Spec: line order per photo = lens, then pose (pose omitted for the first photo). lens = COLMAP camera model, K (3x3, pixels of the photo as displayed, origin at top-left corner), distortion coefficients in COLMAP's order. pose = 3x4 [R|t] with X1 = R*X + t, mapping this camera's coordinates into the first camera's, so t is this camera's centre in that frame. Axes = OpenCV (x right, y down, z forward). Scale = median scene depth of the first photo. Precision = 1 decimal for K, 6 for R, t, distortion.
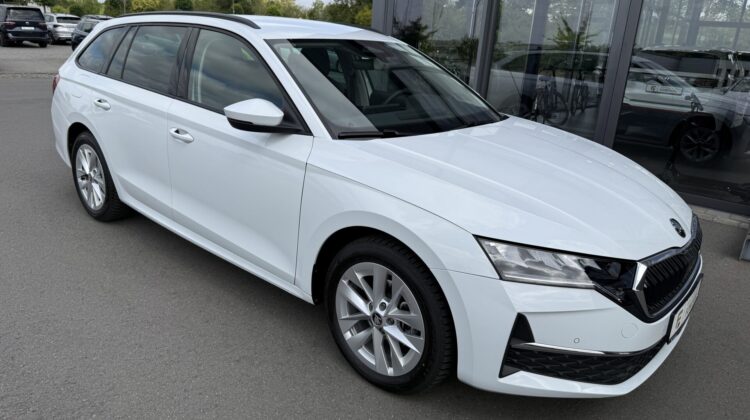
lens RADIAL K [[509.1, 0, 365.6], [0, 509.1, 213.3], [0, 0, 1]] dist [0.039038, -0.053977]
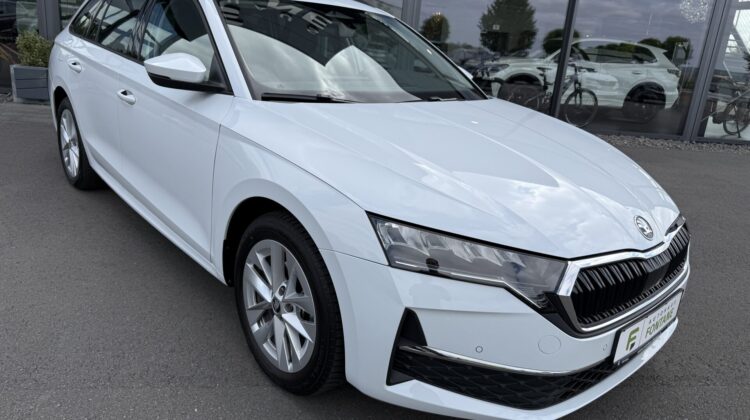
lens RADIAL K [[509.1, 0, 365.6], [0, 509.1, 213.3], [0, 0, 1]] dist [0.039038, -0.053977]
pose [[0.992090, 0.076800, -0.099297, 0.254310], [-0.077475, 0.996990, -0.002952, 0.042183], [0.098772, 0.010622, 0.995053, 0.147380]]
